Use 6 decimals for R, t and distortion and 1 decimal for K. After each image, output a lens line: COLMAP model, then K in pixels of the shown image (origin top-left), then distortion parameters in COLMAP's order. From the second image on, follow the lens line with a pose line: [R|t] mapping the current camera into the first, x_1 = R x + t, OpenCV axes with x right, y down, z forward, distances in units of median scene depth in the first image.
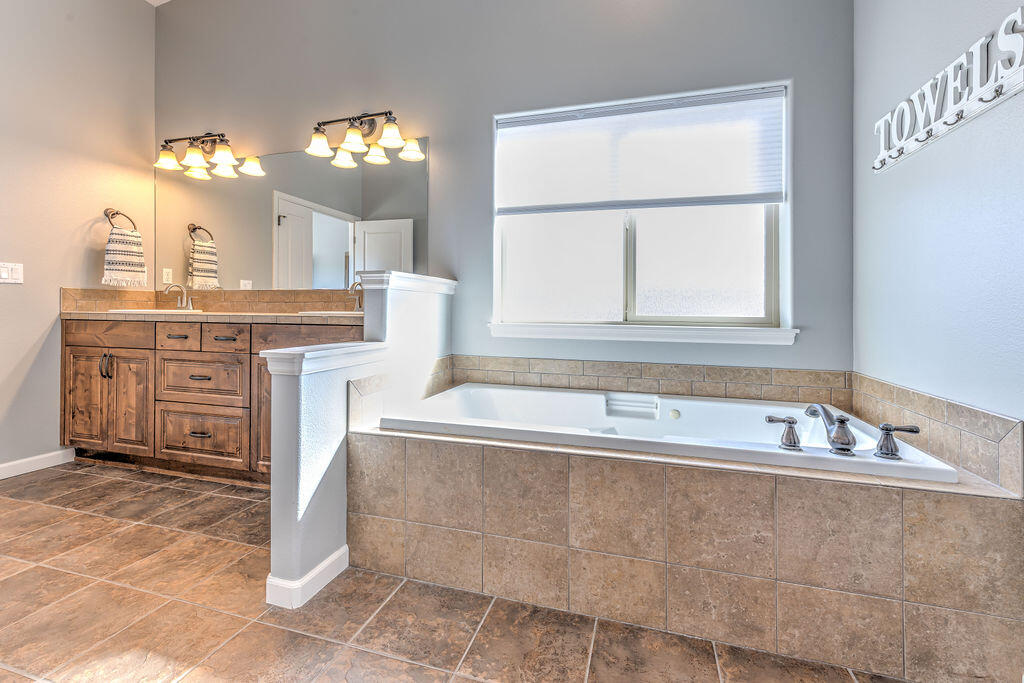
lens RADIAL K [[434.1, 0, 512.1], [0, 434.1, 337.9], [0, 0, 1]] dist [0.003464, 0.000095]
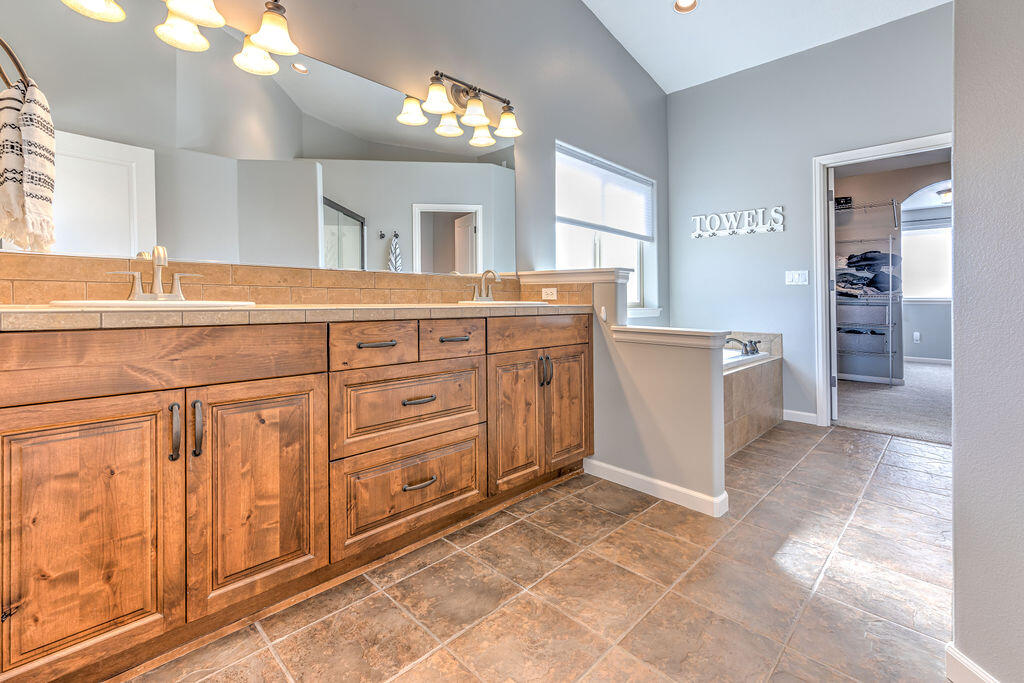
lens RADIAL K [[444.3, 0, 512.5], [0, 444.3, 319.4], [0, 0, 1]] dist [0.000685, 0.000037]
pose [[0.483285, -0.047563, 0.874170, -1.251056], [0.046647, 0.998504, 0.028539, -0.048736], [-0.874219, 0.026984, 0.484781, 0.528895]]
